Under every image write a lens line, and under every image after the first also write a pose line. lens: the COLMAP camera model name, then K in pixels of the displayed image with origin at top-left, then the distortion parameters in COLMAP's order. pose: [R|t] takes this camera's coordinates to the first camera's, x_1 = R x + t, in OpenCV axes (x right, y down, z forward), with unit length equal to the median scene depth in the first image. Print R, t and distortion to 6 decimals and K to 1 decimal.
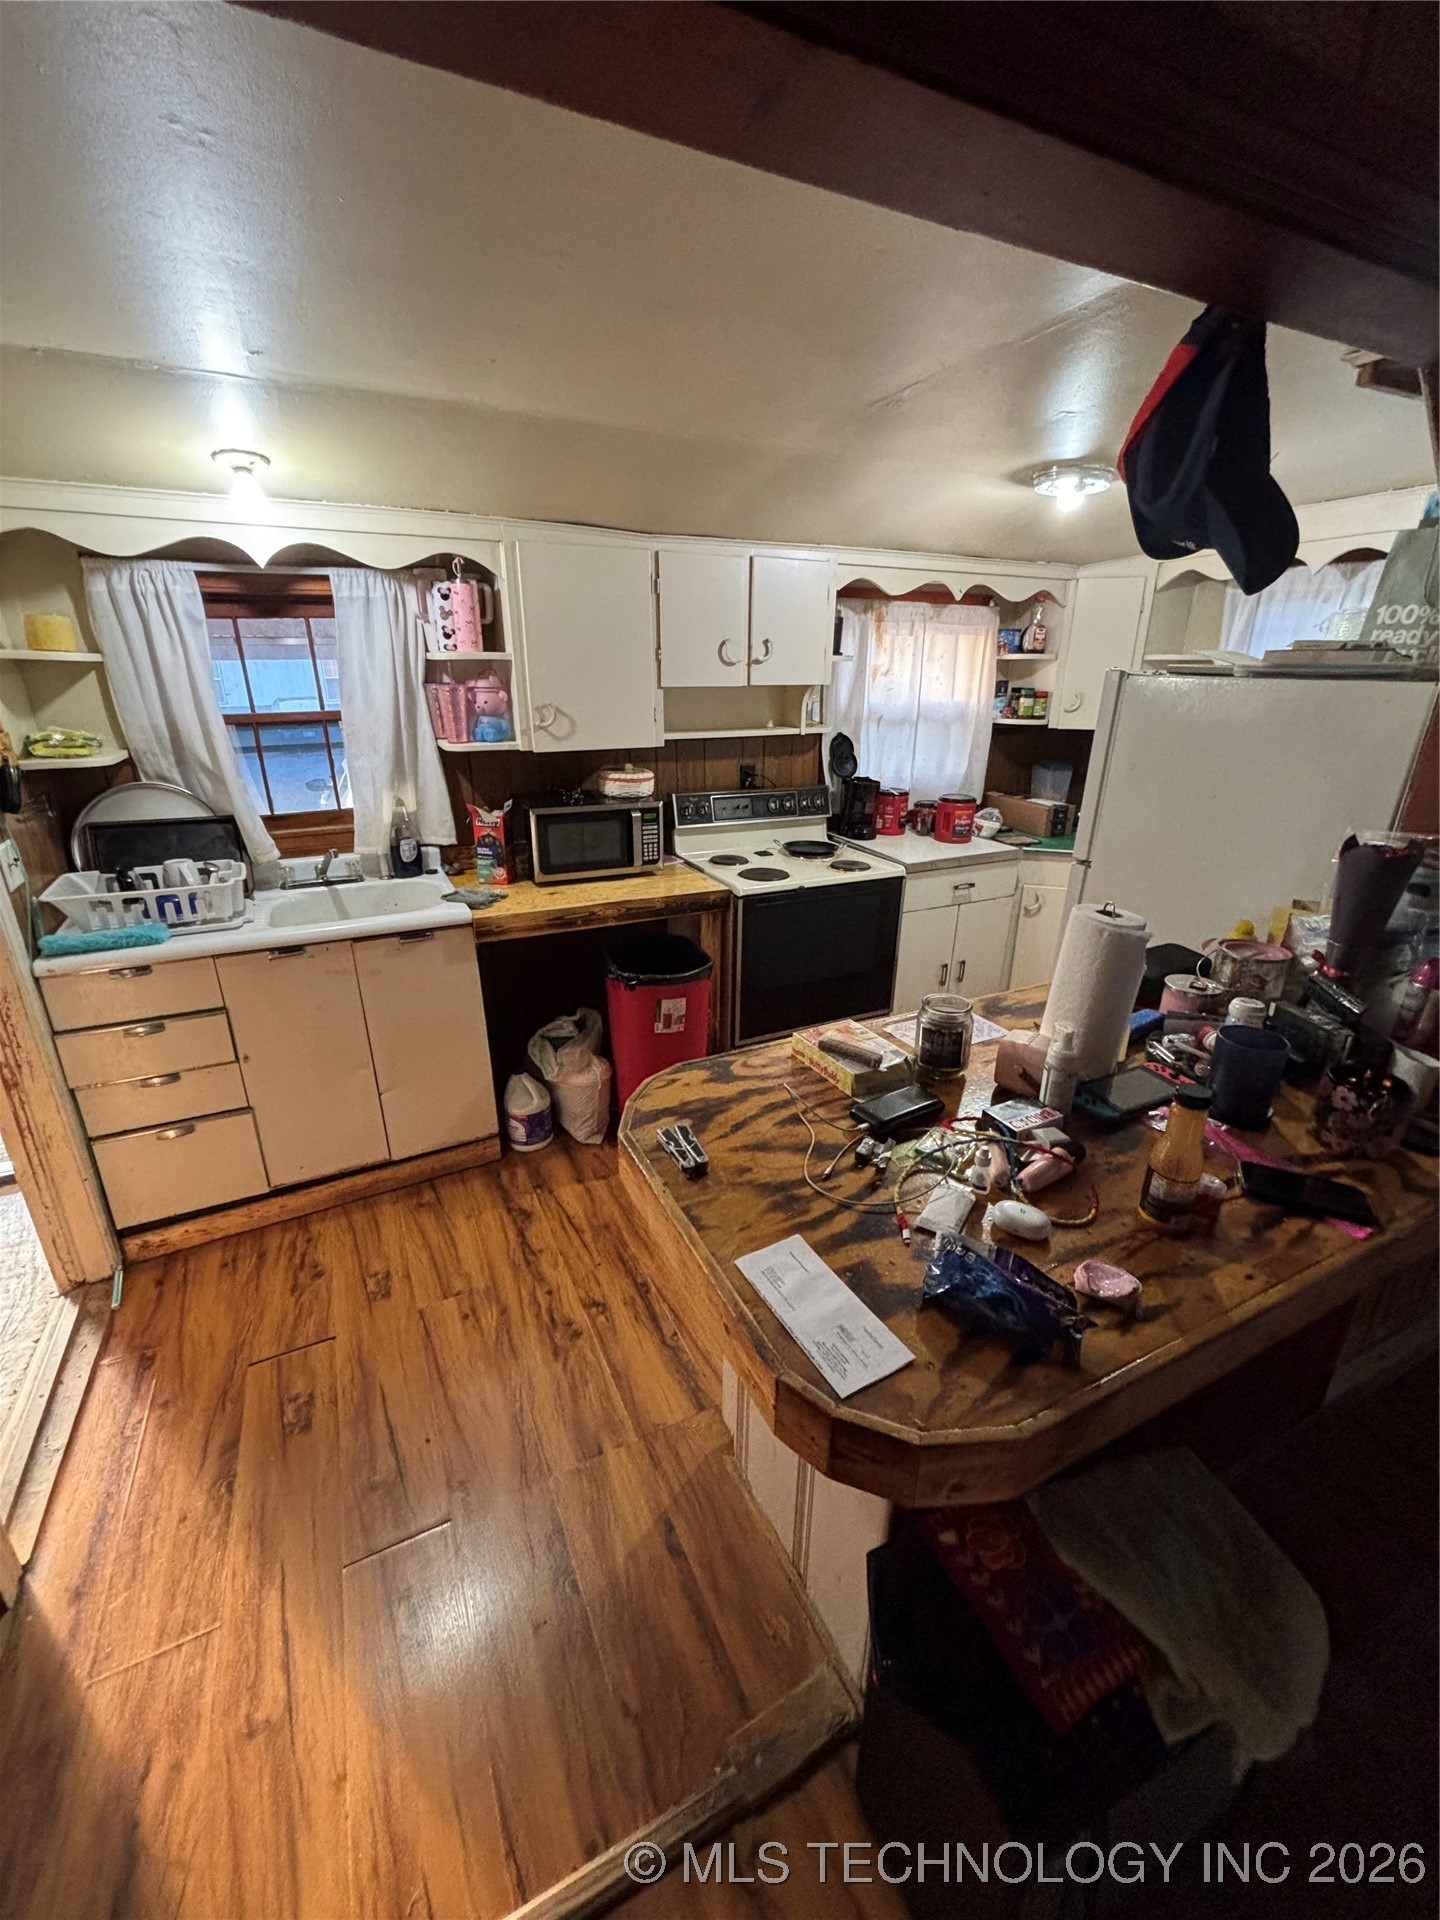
lens RADIAL K [[785.5, 0, 720.0], [0, 785.5, 960.0], [0, 0, 1]] dist [-0.007074, -0.000013]
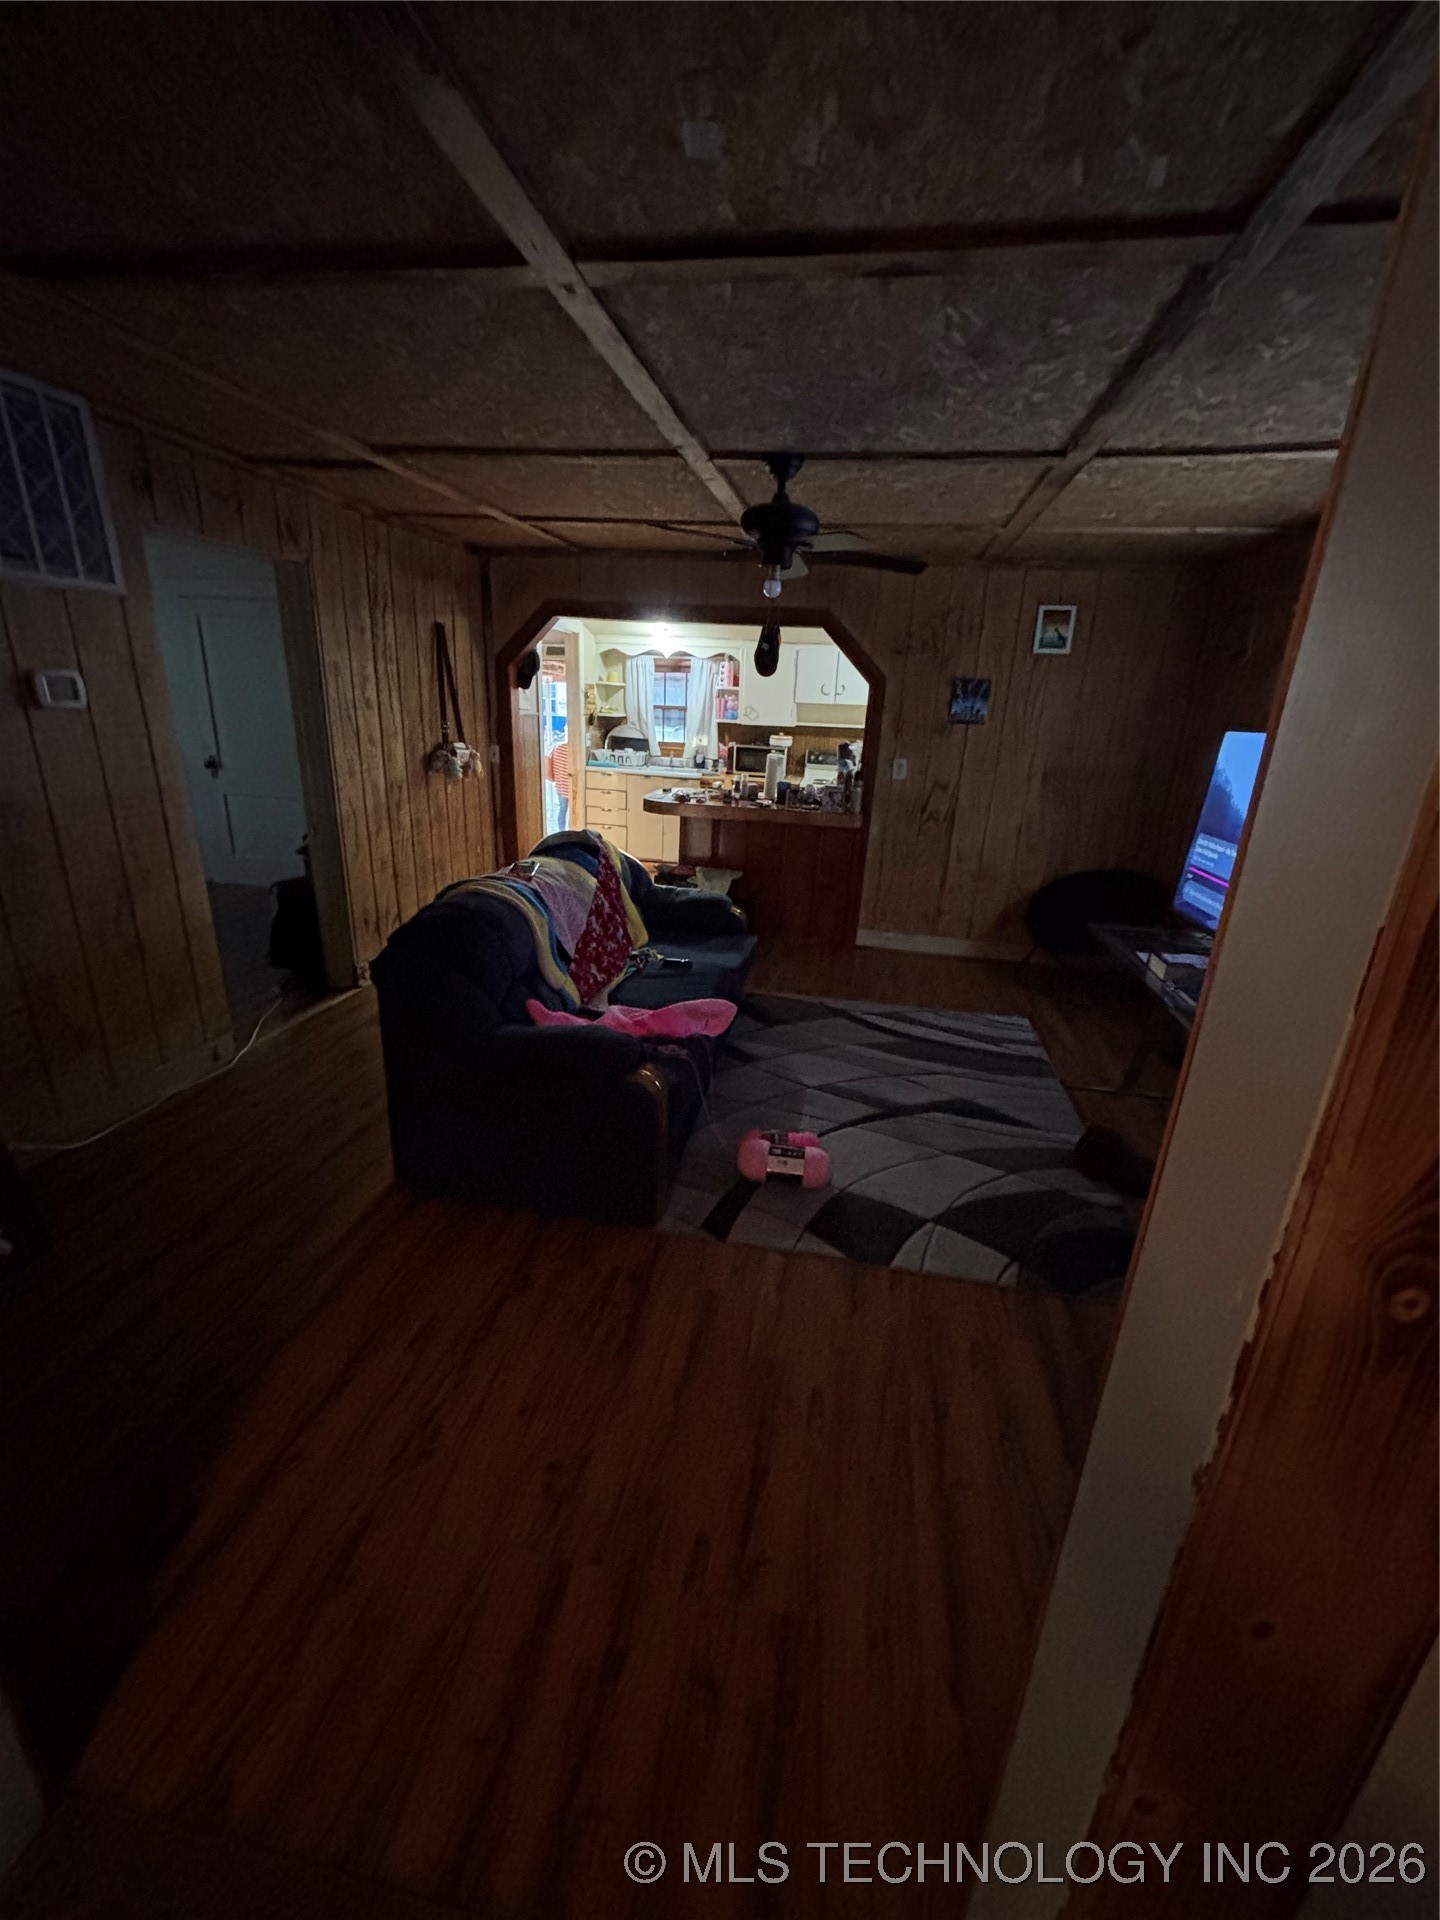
lens RADIAL K [[778.4, 0, 716.4], [0, 778.4, 1000.5], [0, 0, 1]] dist [0.001002, 0.000012]
pose [[0.803277, 0.246177, -0.542349, 1.457084], [-0.243242, 0.966779, 0.078562, 0.491618], [0.543672, 0.068815, 0.836472, -1.292595]]
